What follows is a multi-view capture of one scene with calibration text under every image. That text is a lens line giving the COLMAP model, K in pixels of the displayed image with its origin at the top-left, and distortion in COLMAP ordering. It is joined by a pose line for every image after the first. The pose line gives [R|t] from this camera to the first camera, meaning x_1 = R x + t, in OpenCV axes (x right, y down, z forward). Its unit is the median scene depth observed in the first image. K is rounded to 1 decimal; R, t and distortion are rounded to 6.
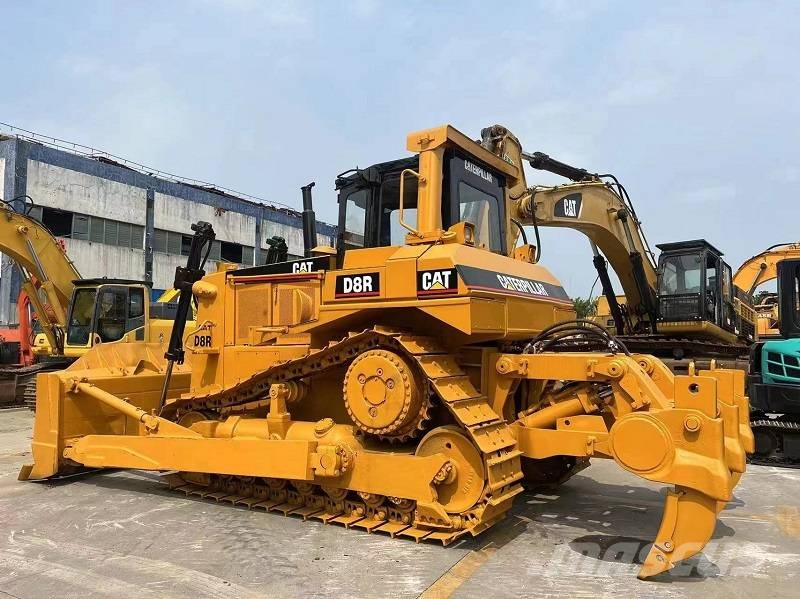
lens RADIAL K [[645.3, 0, 395.2], [0, 645.3, 297.6], [0, 0, 1]] dist [0.007242, -0.027603]
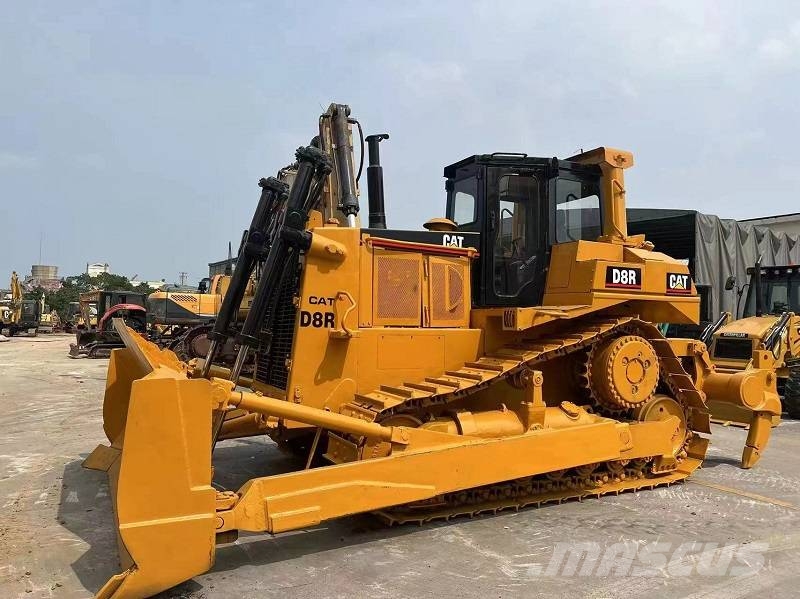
lens RADIAL K [[645.3, 0, 396.8], [0, 645.3, 302.8], [0, 0, 1]] dist [0.007242, -0.027603]
pose [[0.452638, 0.046260, 0.890493, -1.221888], [-0.081708, 0.996604, -0.010240, 0.067630], [-0.887943, -0.068125, 0.454881, 0.833766]]
